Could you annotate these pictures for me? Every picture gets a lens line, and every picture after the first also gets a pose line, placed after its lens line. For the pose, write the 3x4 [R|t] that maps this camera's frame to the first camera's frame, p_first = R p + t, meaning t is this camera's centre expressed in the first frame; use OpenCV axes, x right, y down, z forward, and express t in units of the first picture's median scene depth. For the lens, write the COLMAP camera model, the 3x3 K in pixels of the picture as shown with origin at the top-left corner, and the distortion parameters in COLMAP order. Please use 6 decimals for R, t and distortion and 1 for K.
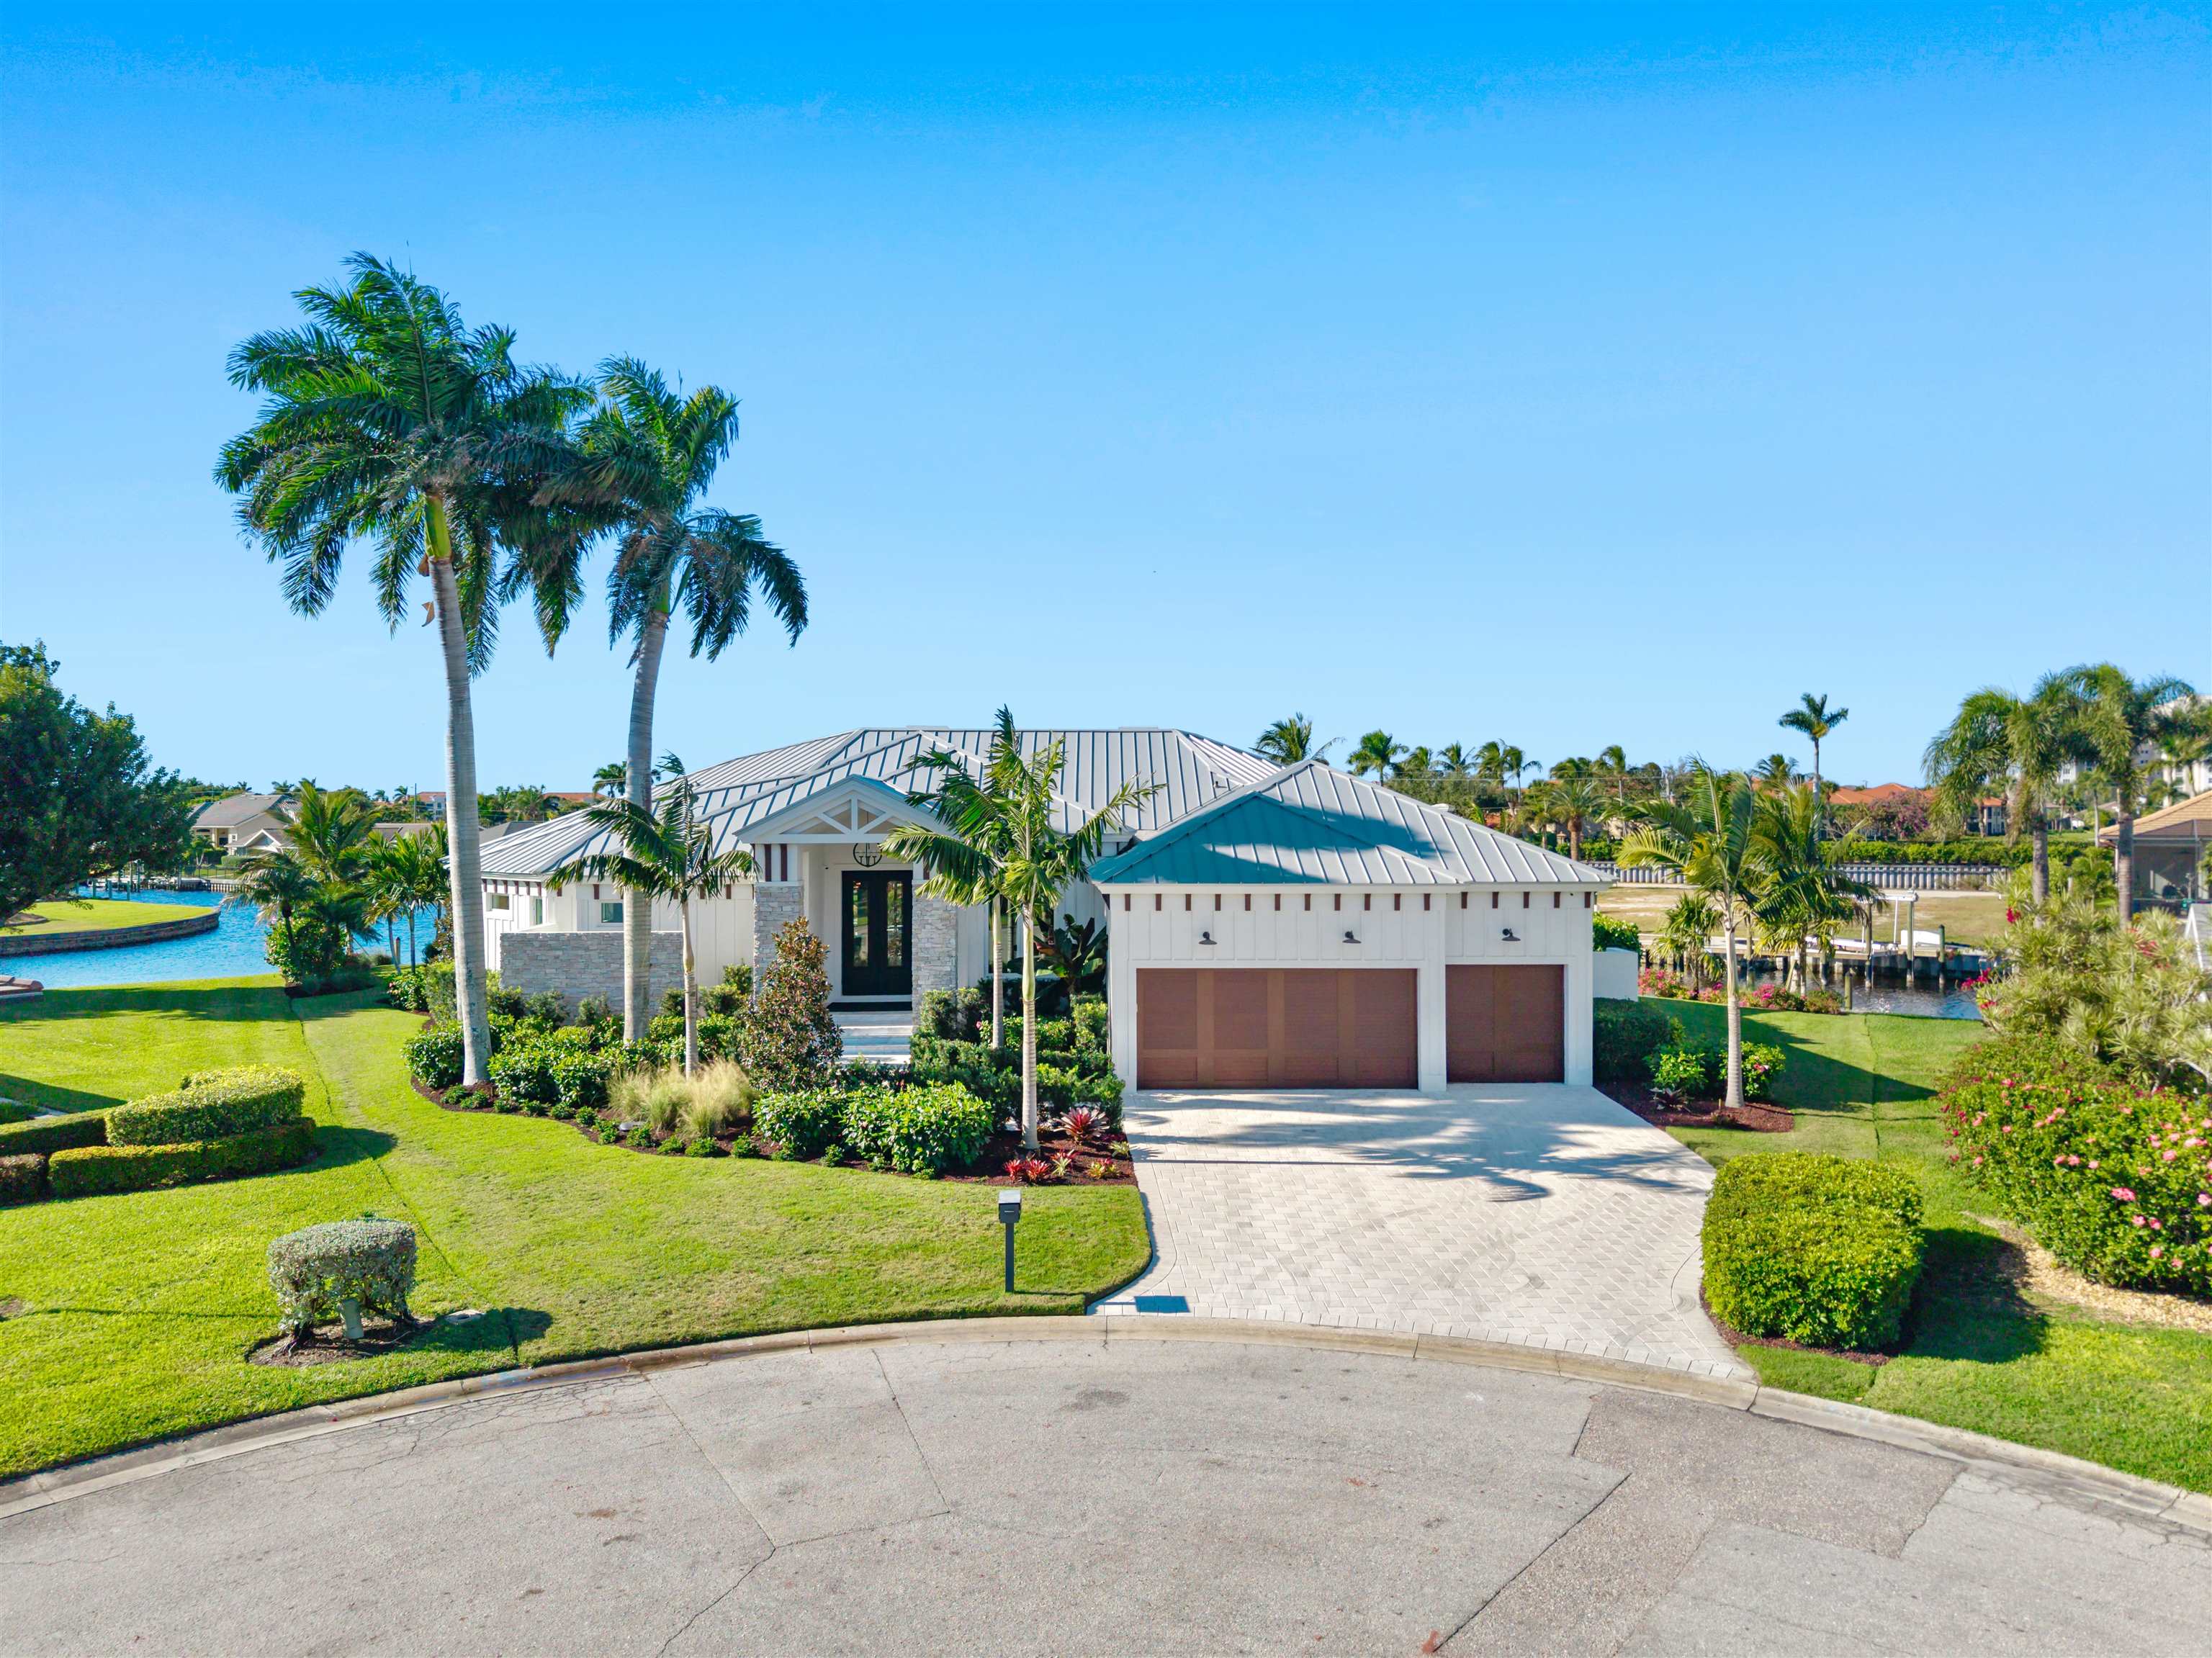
lens RADIAL K [[1543.6, 0, 1106.0], [0, 1543.6, 829.0], [0, 0, 1]] dist [0.006341, -0.001847]
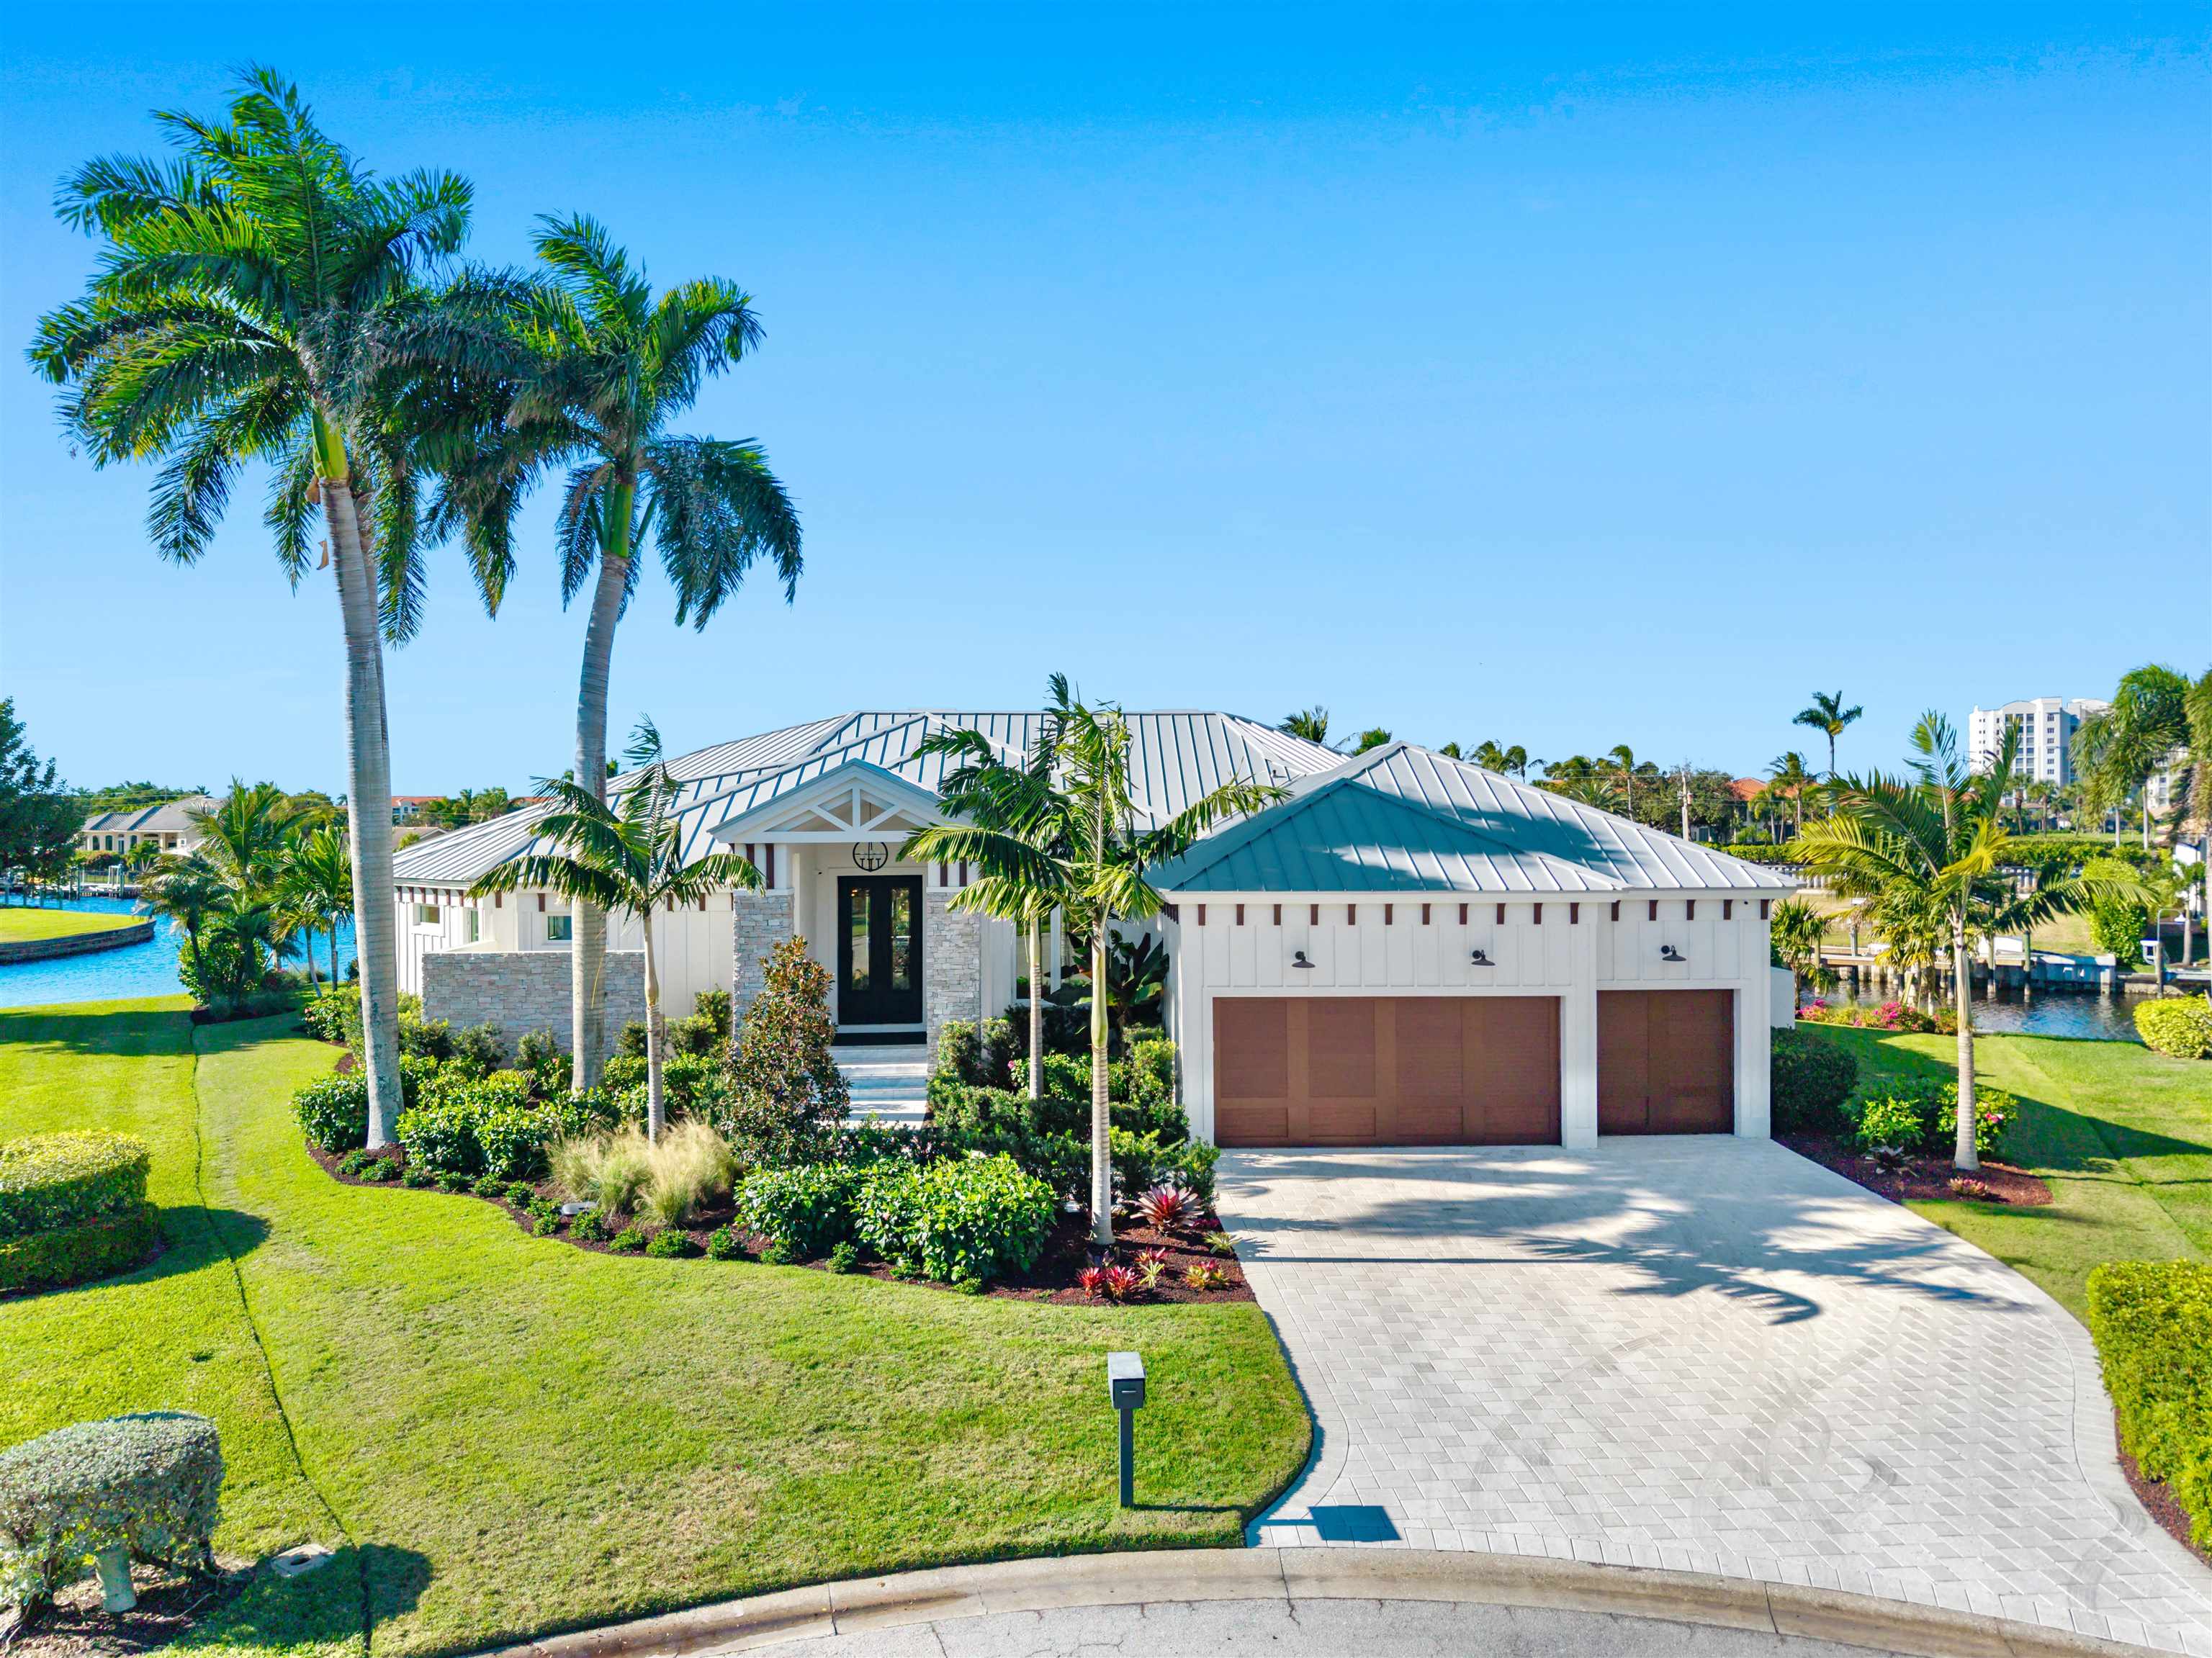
lens RADIAL K [[1549.4, 0, 1106.0], [0, 1549.4, 829.0], [0, 0, 1]] dist [-0.010655, 0.006804]
pose [[0.999871, -0.002196, 0.015928, -0.049685], [0.002233, 0.999995, -0.002273, 0.004735], [-0.015923, 0.002308, 0.999871, 0.201578]]
